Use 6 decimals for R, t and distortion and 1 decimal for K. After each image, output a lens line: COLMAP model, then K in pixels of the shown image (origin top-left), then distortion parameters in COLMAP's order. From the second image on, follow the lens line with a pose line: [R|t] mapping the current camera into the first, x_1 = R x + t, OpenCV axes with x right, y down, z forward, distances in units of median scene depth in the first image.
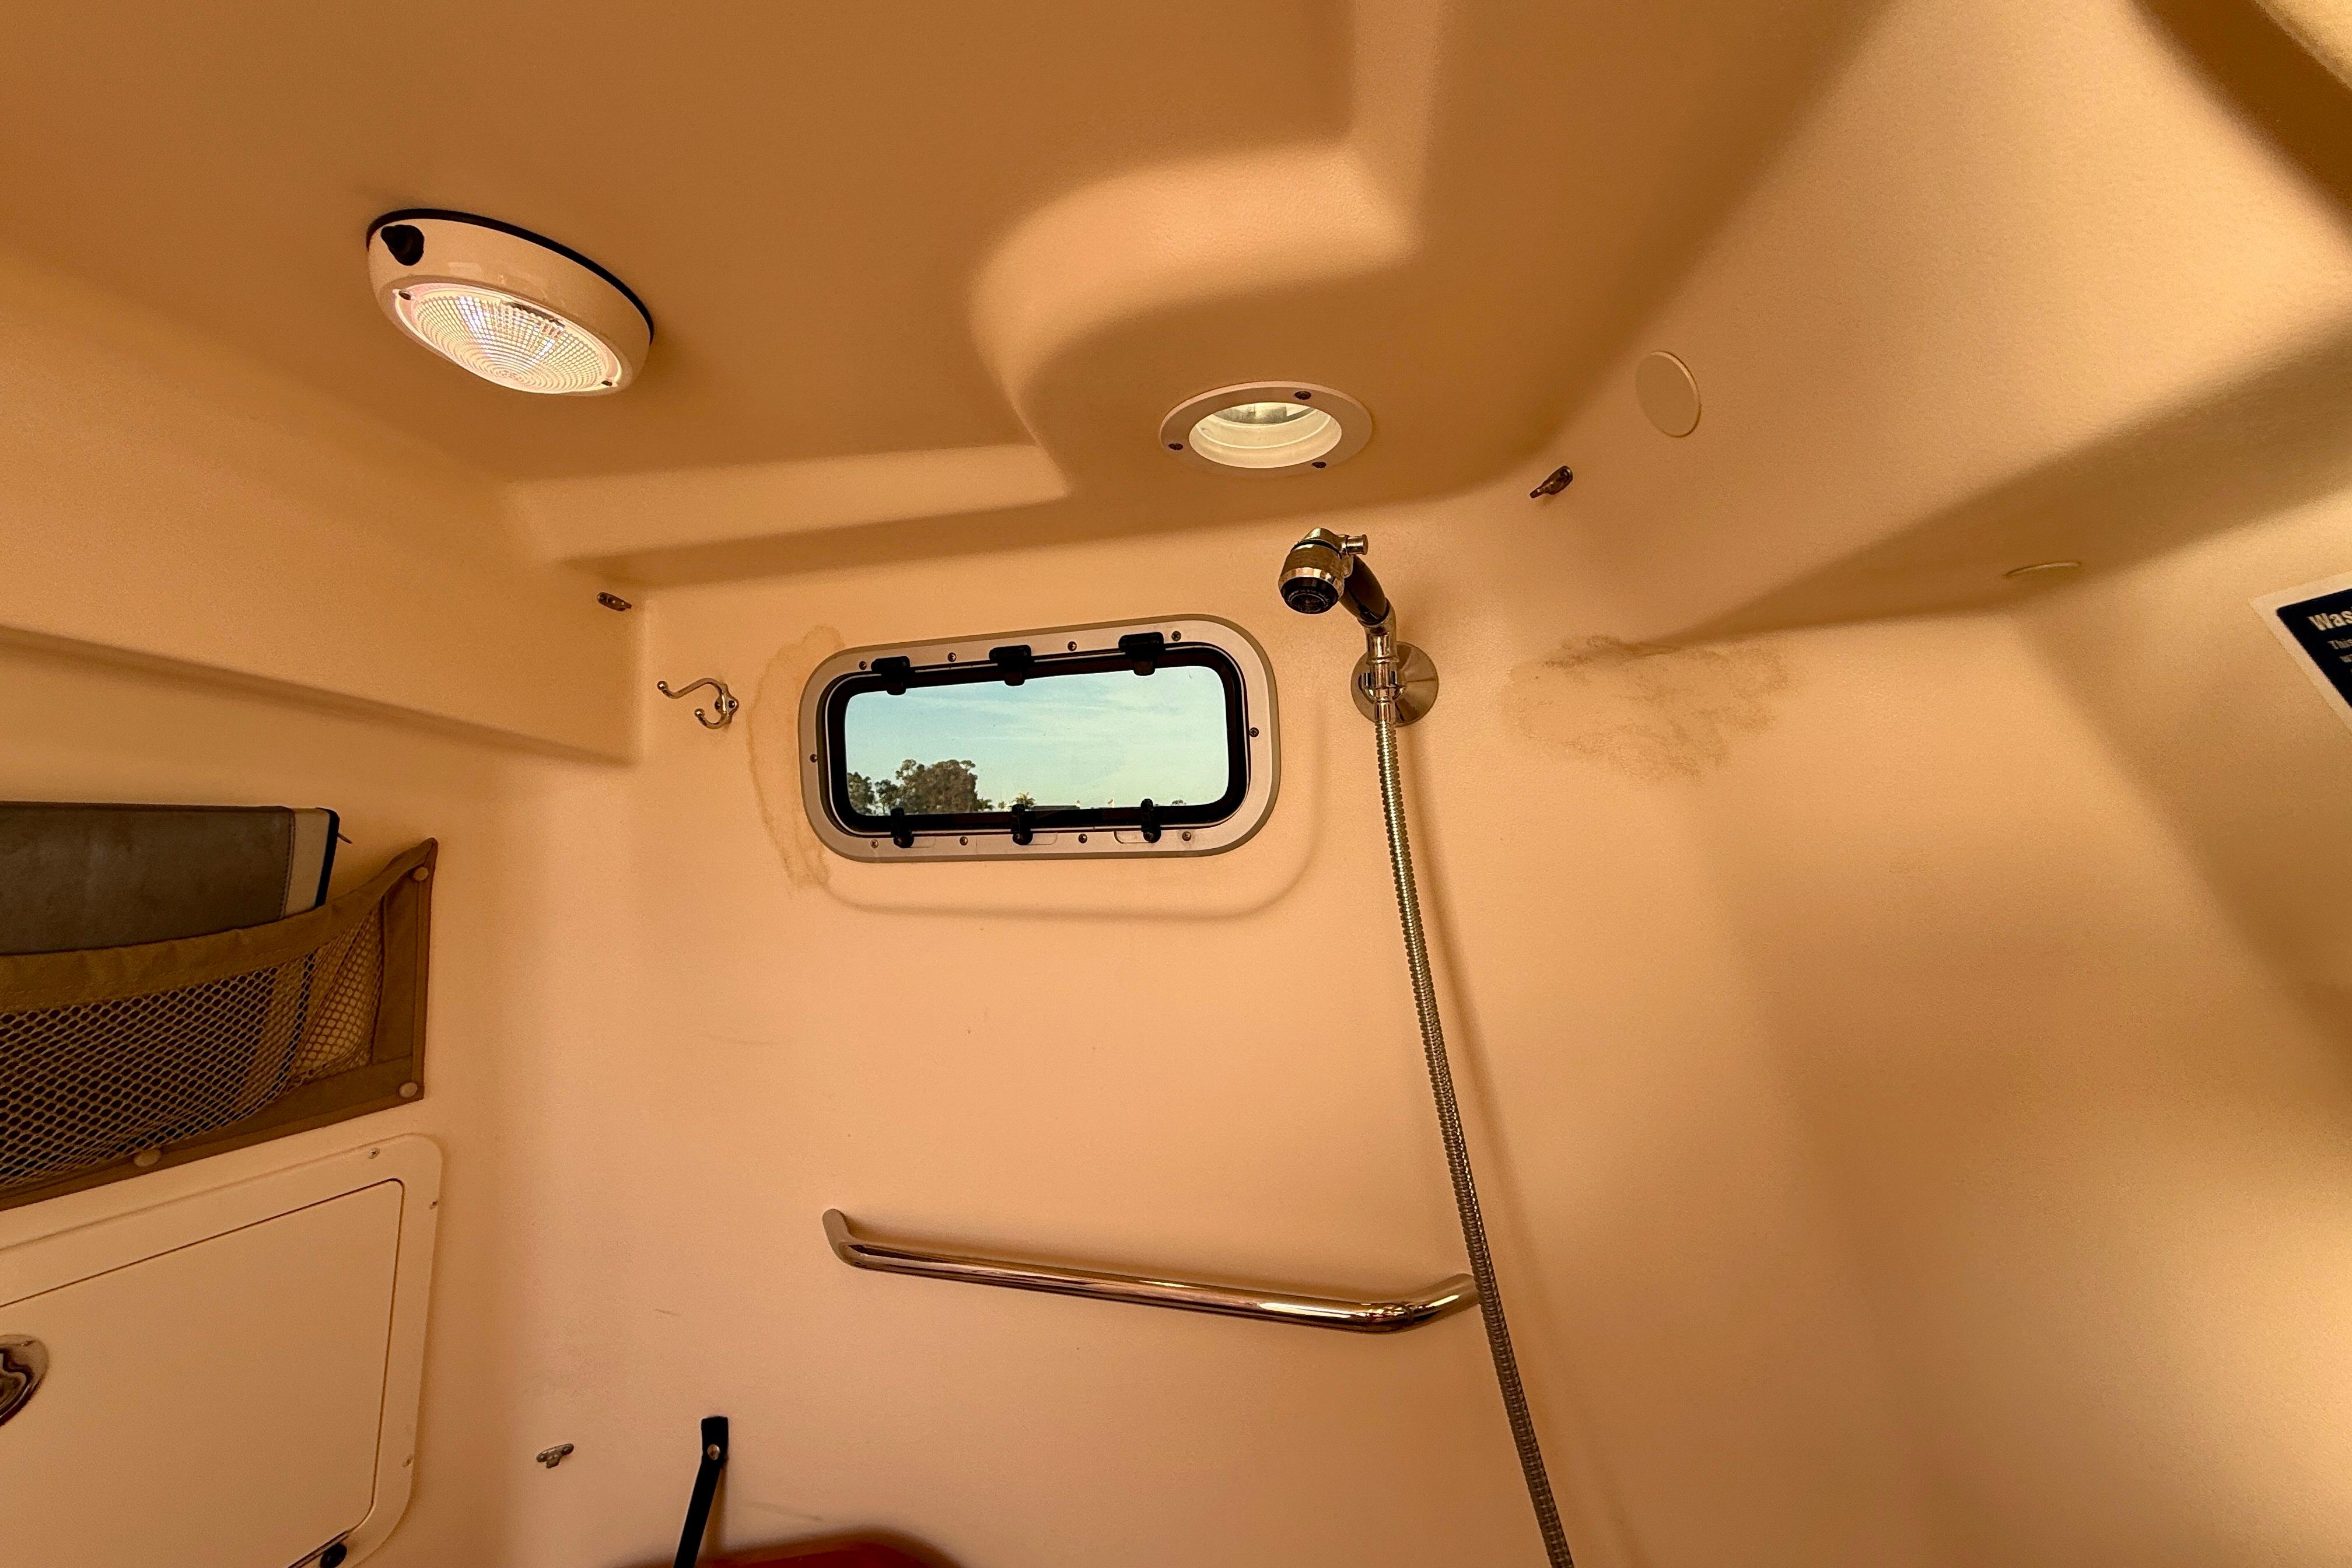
lens RADIAL K [[950.5, 0, 1163.4], [0, 950.5, 793.7], [0, 0, 1]] dist [-0.000225, -0.000456]
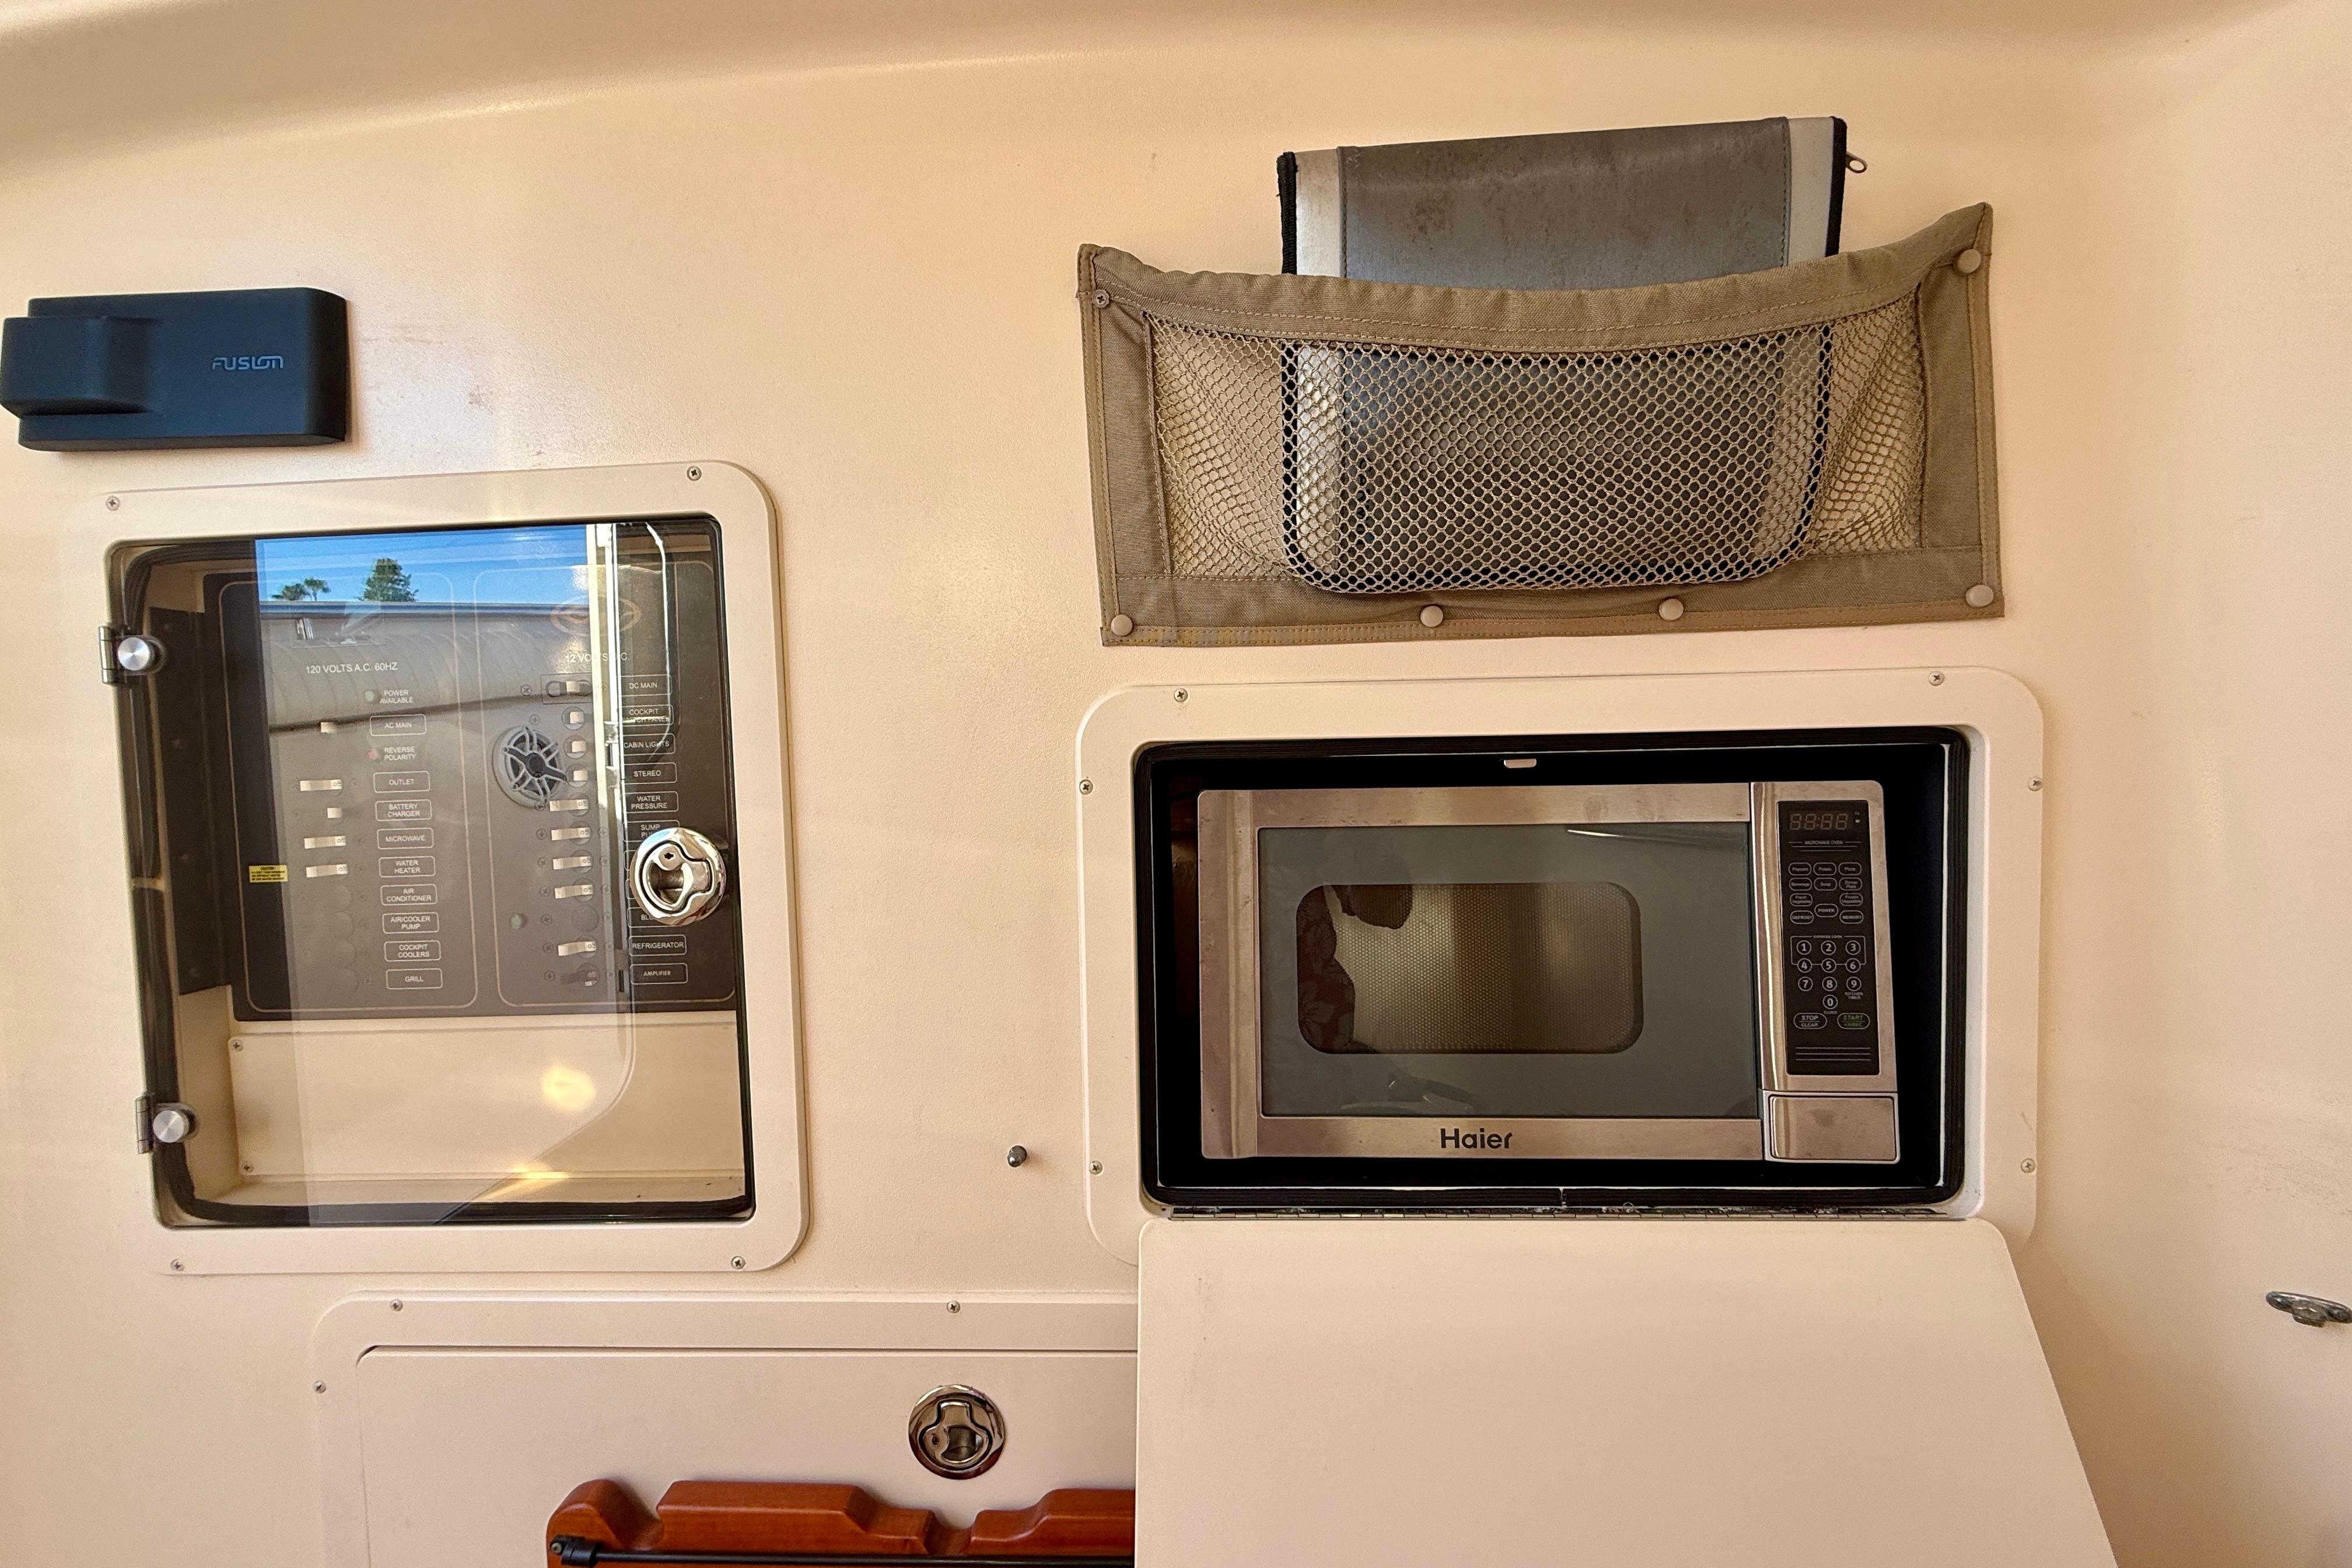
lens RADIAL K [[950.5, 0, 1163.4], [0, 950.5, 793.7], [0, 0, 1]] dist [-0.000225, -0.000456]
pose [[0.232043, -0.038328, -0.971950, -0.288749], [0.073898, 0.997030, -0.021675, 0.423349], [0.969894, -0.066796, 0.234186, 0.283960]]
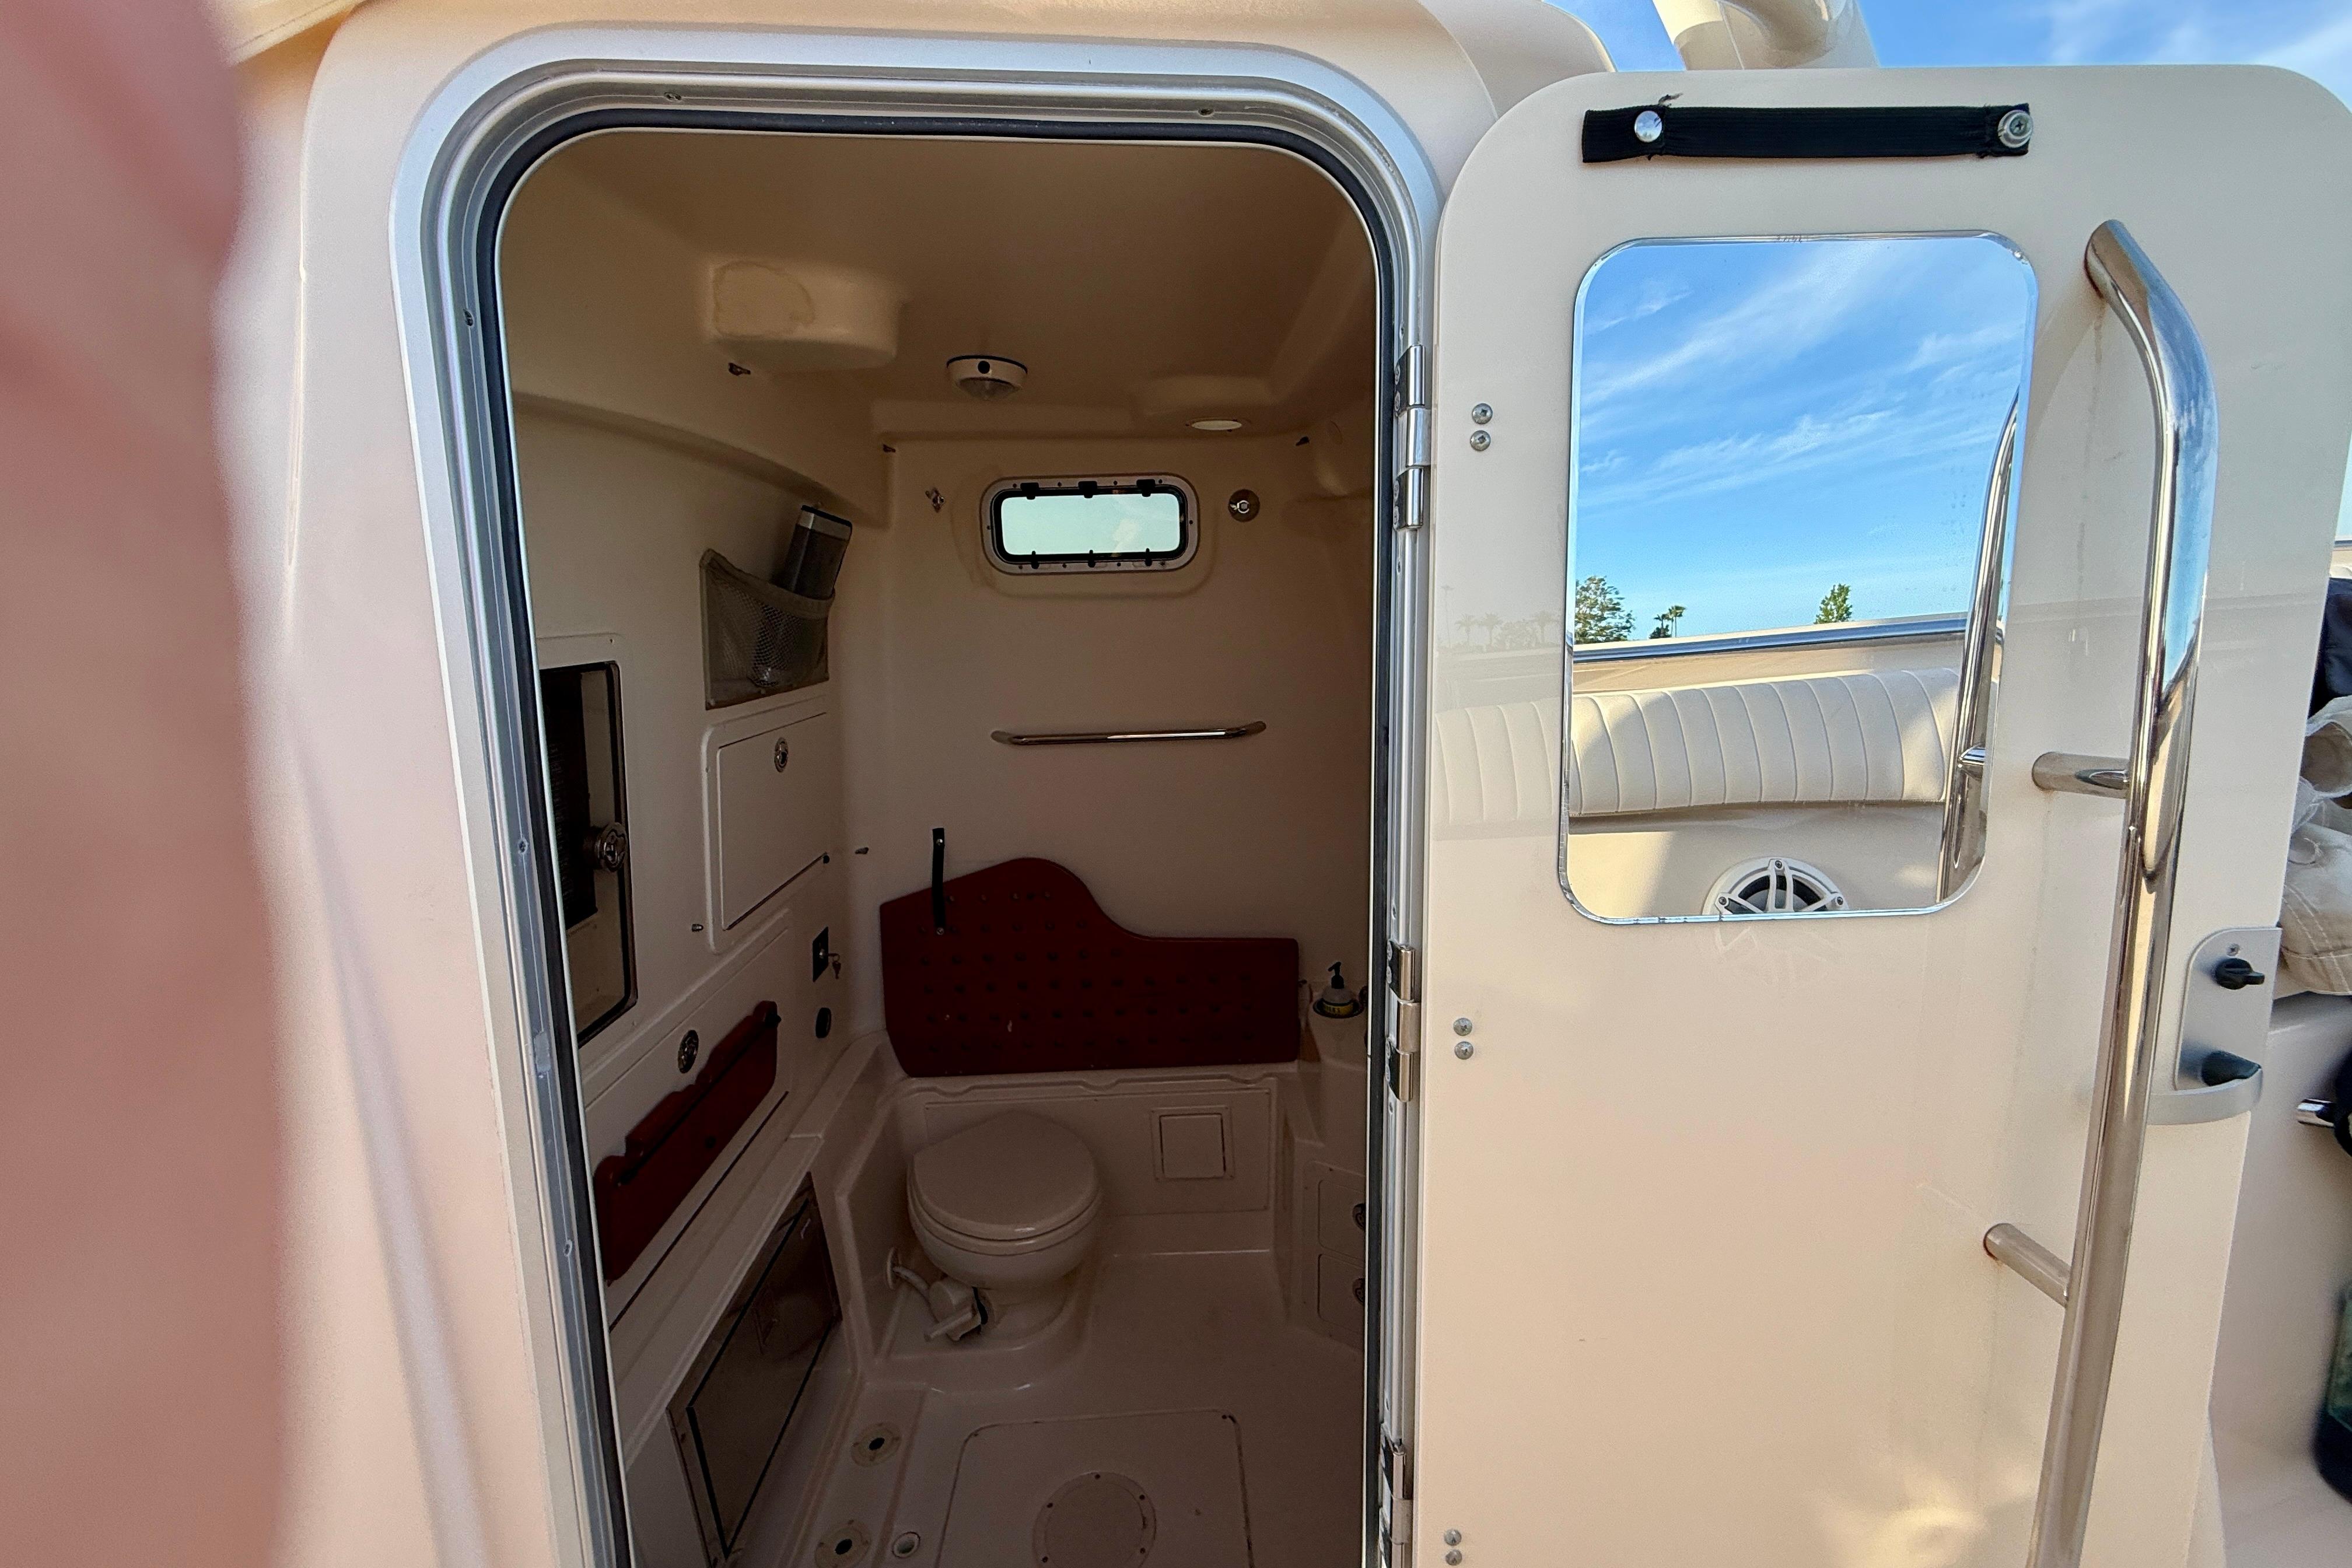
lens RADIAL K [[950.5, 0, 1163.4], [0, 950.5, 793.7], [0, 0, 1]] dist [-0.000225, -0.000456]
pose [[0.961223, -0.059940, 0.269178, -0.664274], [-0.013037, 0.965124, 0.261469, -0.025040], [-0.275463, -0.254839, 0.926918, -1.447543]]
